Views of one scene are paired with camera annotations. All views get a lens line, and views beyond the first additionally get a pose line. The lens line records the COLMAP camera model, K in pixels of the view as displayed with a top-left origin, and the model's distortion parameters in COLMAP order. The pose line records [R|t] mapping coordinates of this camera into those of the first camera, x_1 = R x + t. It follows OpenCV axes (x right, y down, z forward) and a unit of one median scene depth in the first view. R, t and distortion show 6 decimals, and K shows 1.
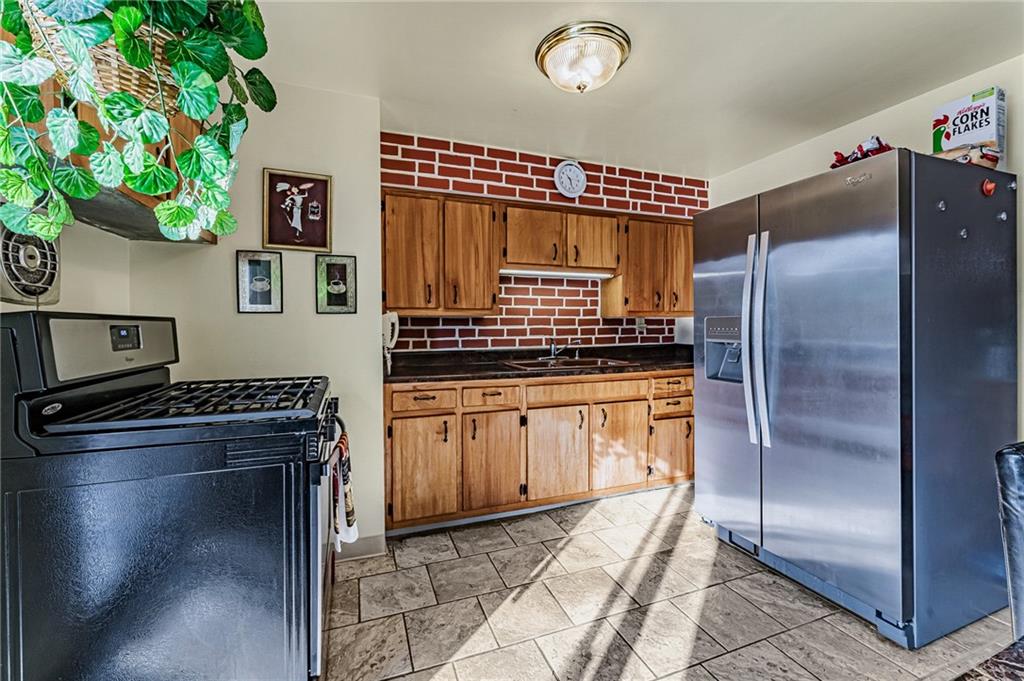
lens RADIAL K [[419.0, 0, 507.1], [0, 419.0, 326.2], [0, 0, 1]] dist [-0.000629, 0.000537]
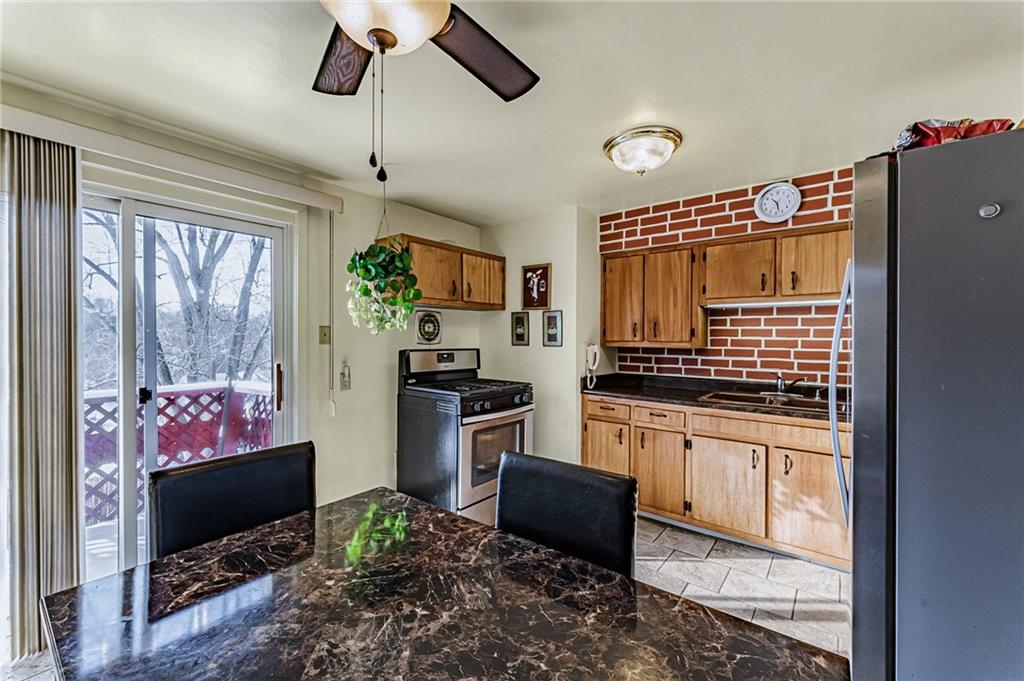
lens RADIAL K [[419.0, 0, 511.6], [0, 419.0, 338.7], [0, 0, 1]] dist [-0.000629, 0.000537]
pose [[0.502020, 0.009606, -0.864803, 0.721006], [-0.012854, 0.999911, 0.003645, -0.049889], [0.864760, 0.009286, 0.502099, 0.032761]]
